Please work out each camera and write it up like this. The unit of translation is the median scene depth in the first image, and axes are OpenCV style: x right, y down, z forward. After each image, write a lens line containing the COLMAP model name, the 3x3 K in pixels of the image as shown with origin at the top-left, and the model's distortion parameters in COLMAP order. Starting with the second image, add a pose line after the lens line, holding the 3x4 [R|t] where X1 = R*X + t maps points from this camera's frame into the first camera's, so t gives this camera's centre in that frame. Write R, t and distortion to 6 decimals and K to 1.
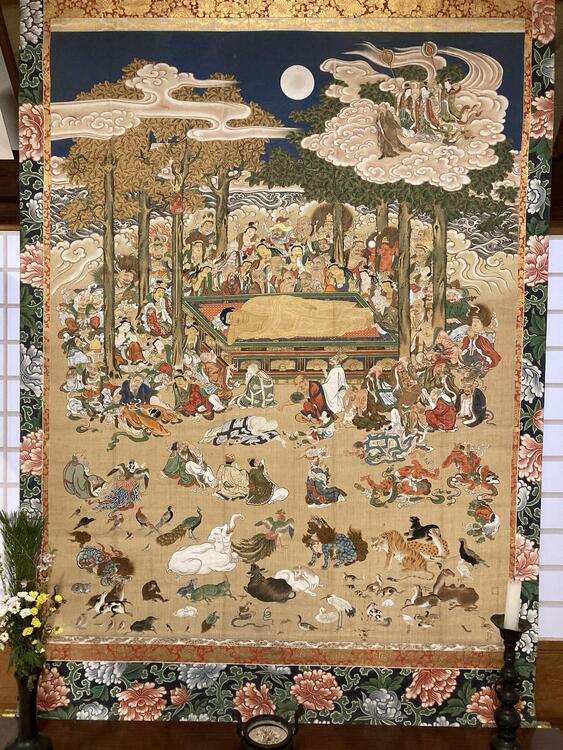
lens RADIAL K [[607.9, 0, 281.9], [0, 607.9, 373.9], [0, 0, 1]] dist [0.033767, -0.038734]
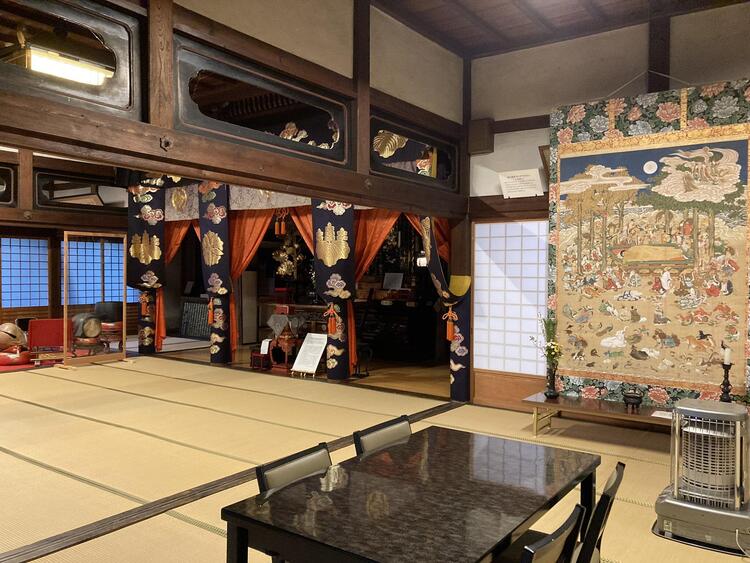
lens RADIAL K [[607.9, 0, 376.9], [0, 607.9, 278.4], [0, 0, 1]] dist [0.033767, -0.038734]
pose [[0.823543, 0.002308, -0.567249, 0.555481], [-0.015764, 0.999699, -0.018819, 0.086590], [0.567034, 0.024440, 0.823331, -1.882478]]
